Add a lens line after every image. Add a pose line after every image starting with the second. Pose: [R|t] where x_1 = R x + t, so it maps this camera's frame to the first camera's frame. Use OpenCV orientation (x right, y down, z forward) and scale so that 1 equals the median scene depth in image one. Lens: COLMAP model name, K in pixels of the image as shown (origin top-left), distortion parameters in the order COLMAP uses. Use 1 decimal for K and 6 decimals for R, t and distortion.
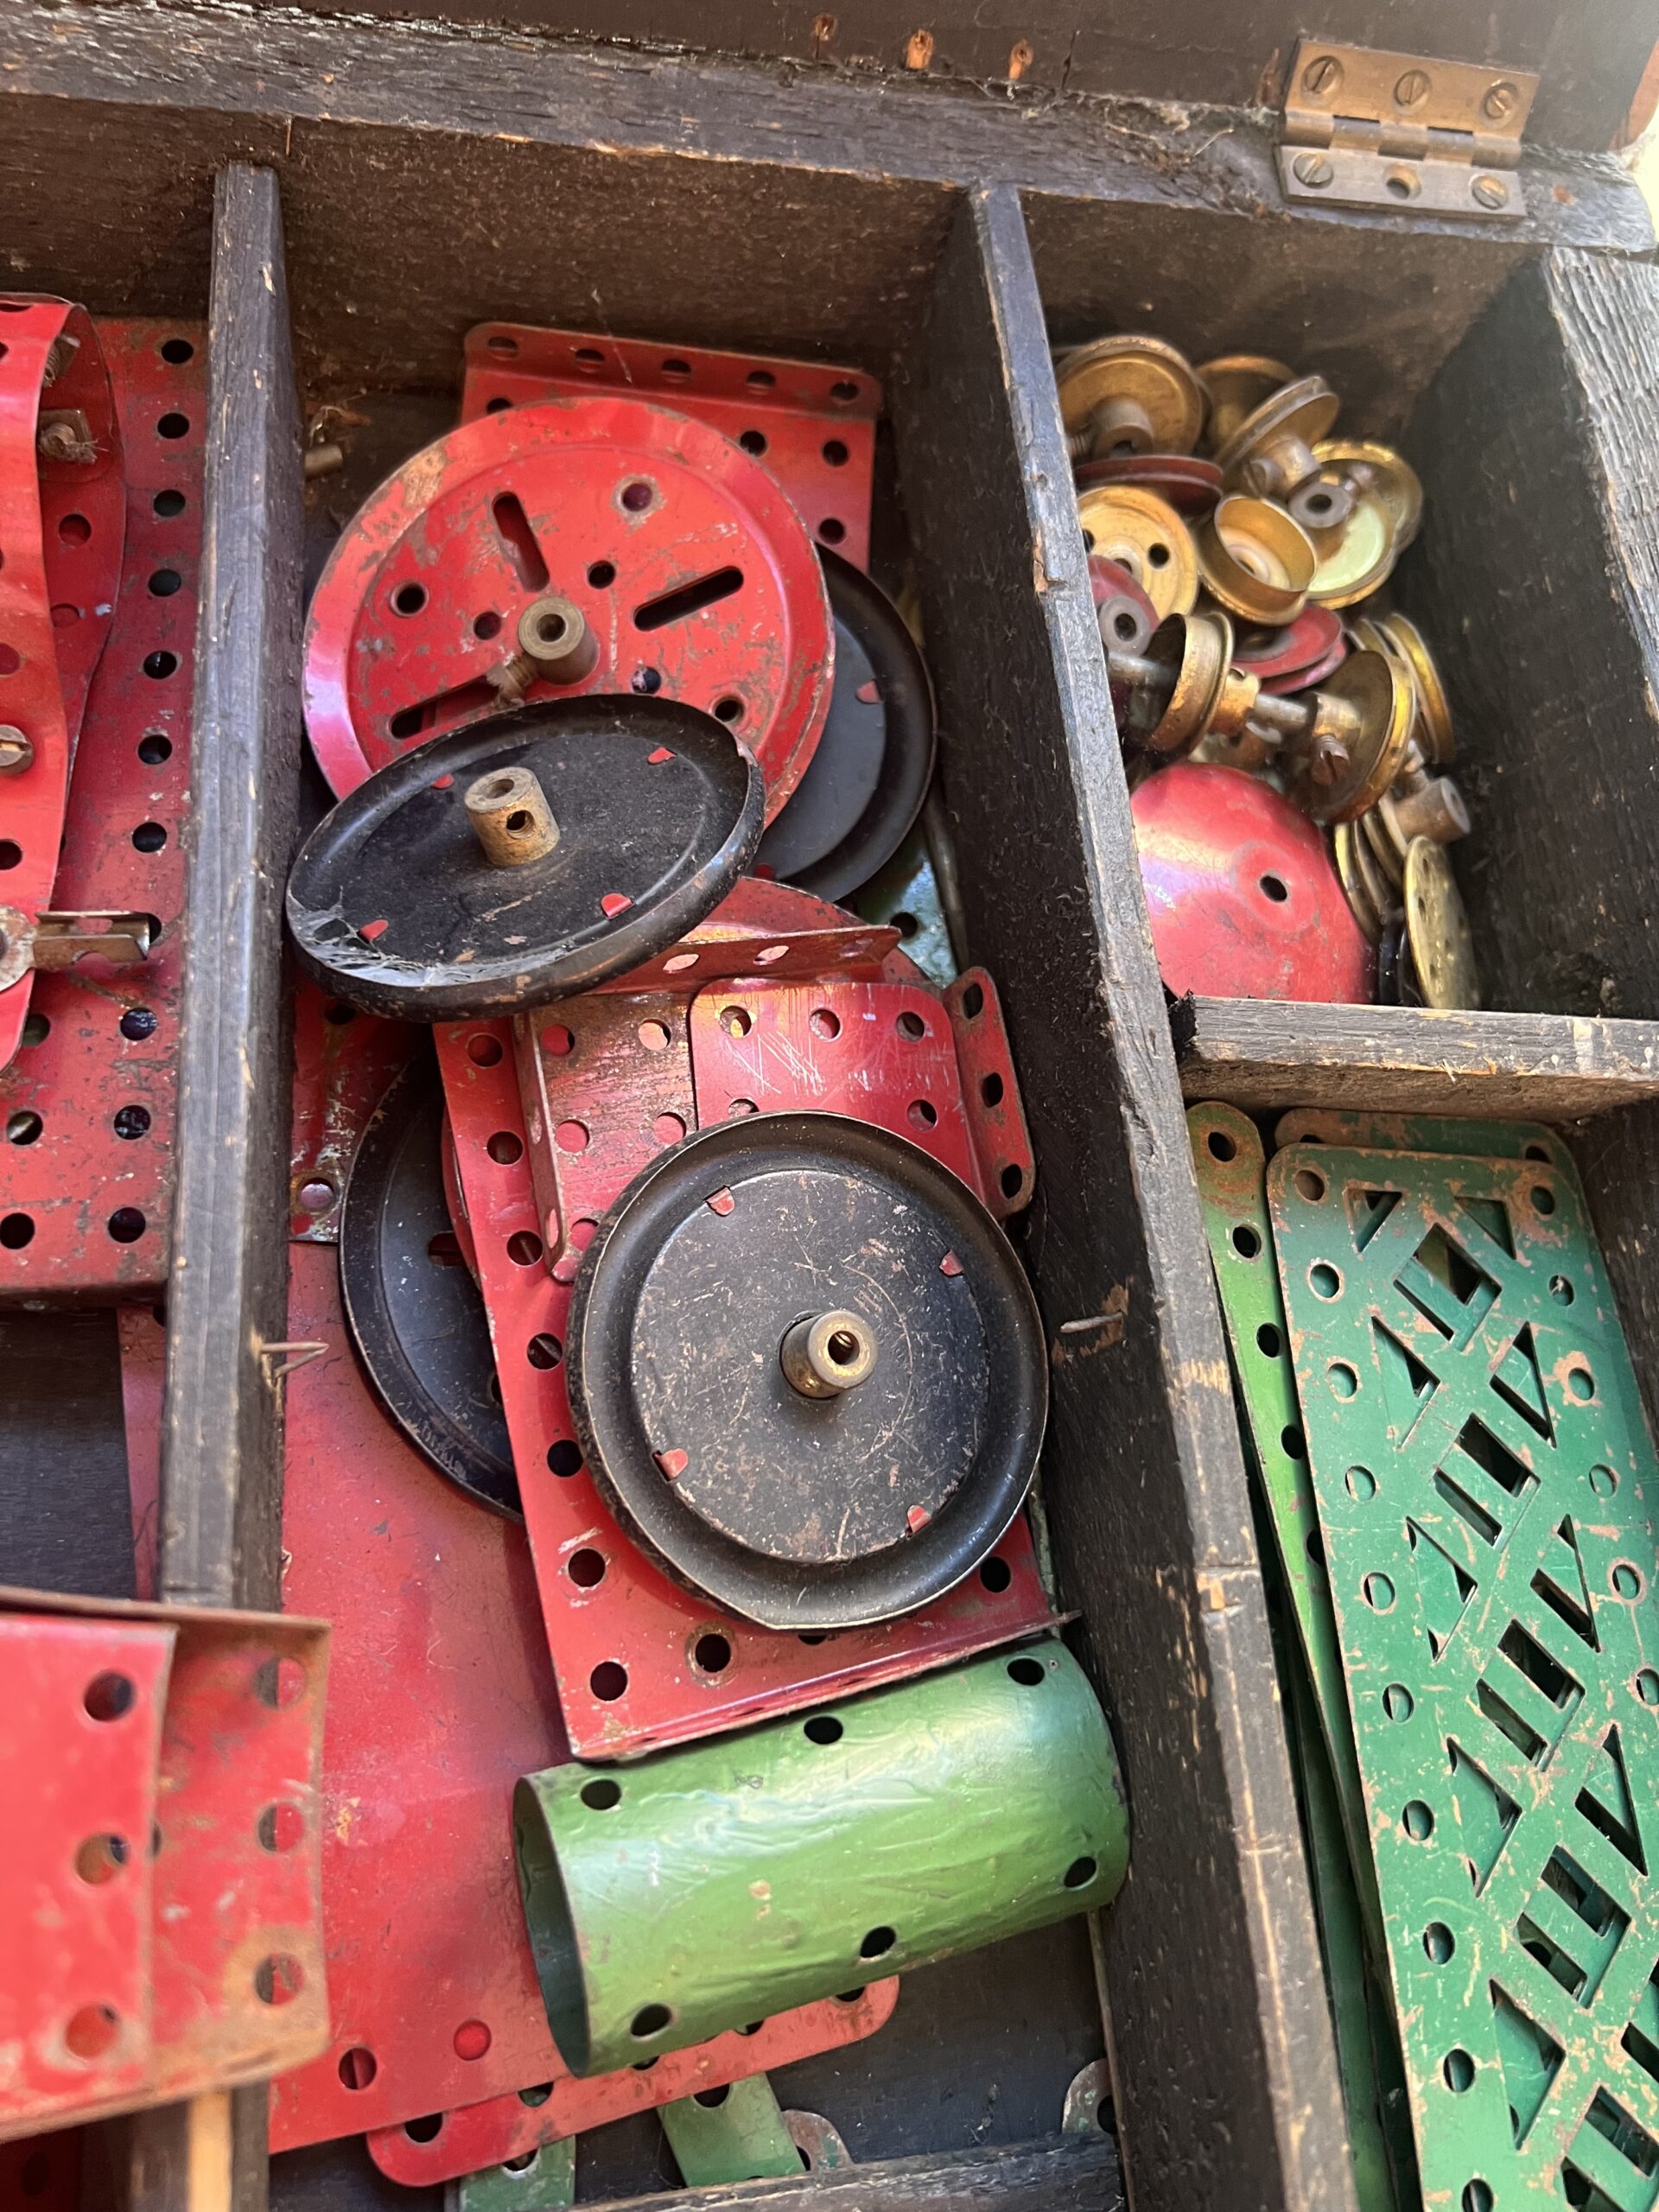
lens RADIAL K [[1663.3, 0, 855.9], [0, 1663.3, 1105.7], [0, 0, 1]] dist [-0.028708, 0.000649]
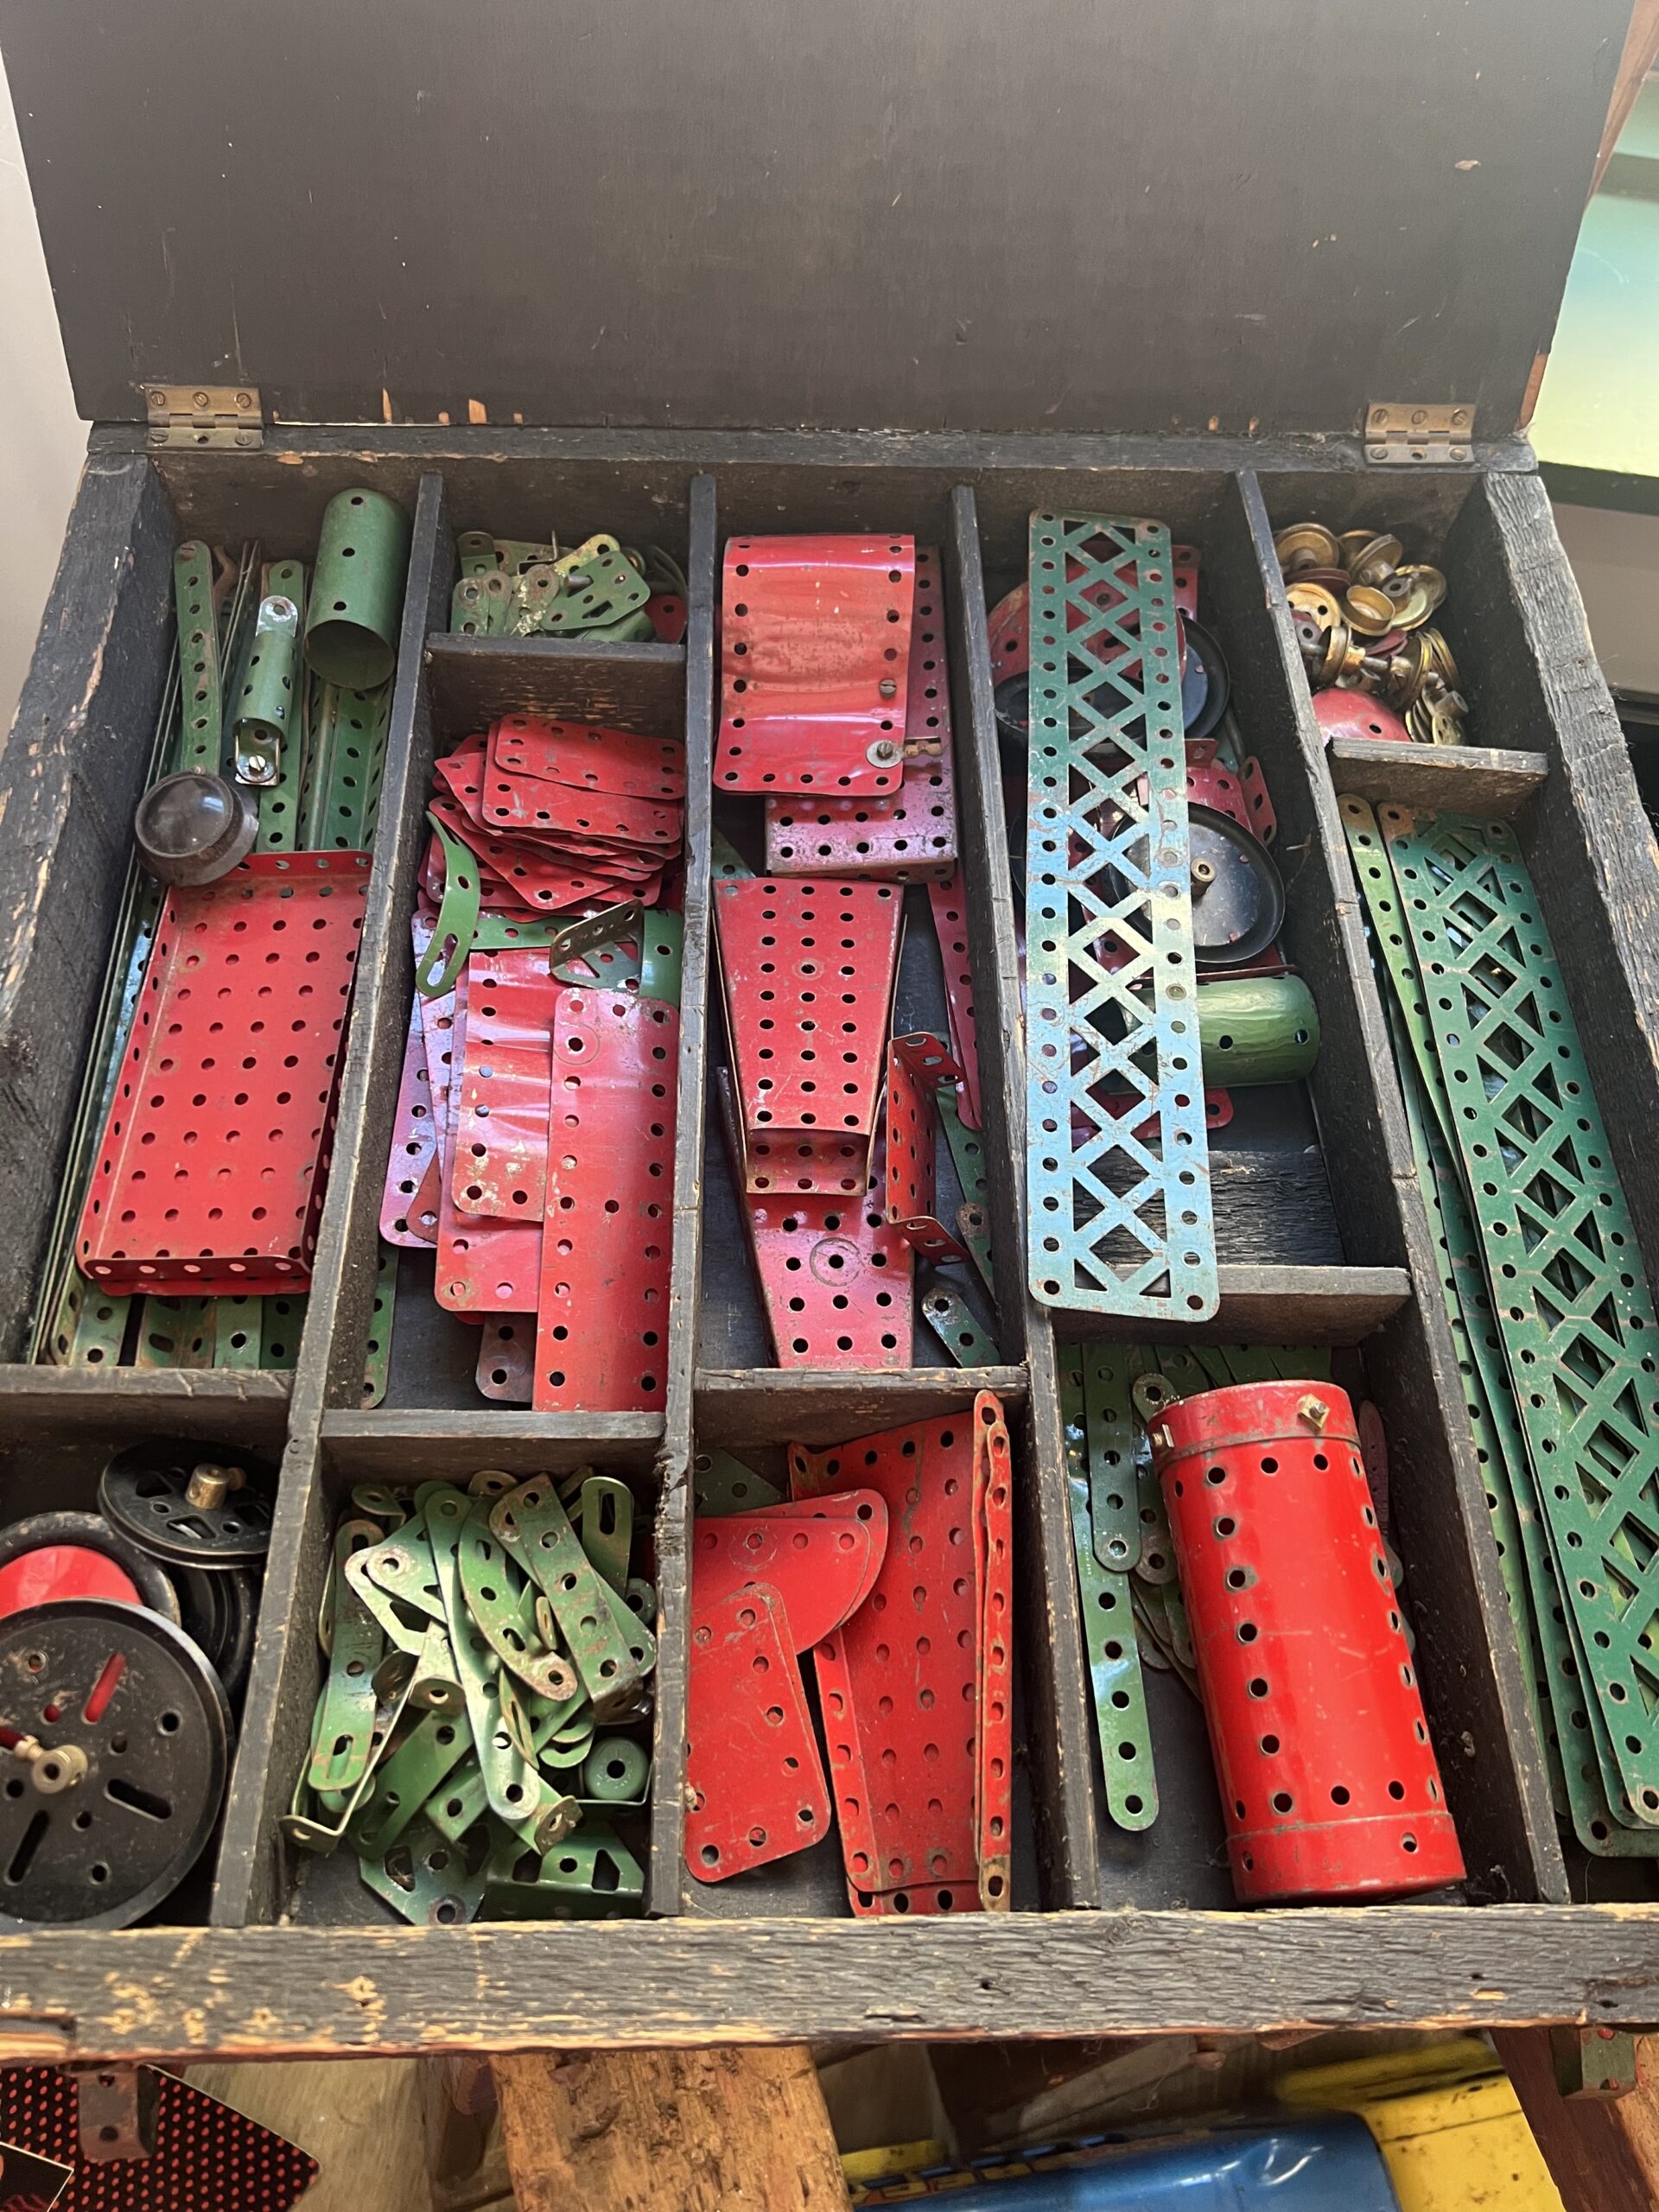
lens RADIAL K [[1596.2, 0, 829.5], [0, 1596.2, 1106.0], [0, 0, 1]] dist [0.000463, -0.050639]
pose [[0.983820, -0.024124, -0.177530, -0.127866], [-0.003685, 0.987959, -0.154674, 0.750502], [0.179123, 0.152826, 0.971884, -1.279612]]
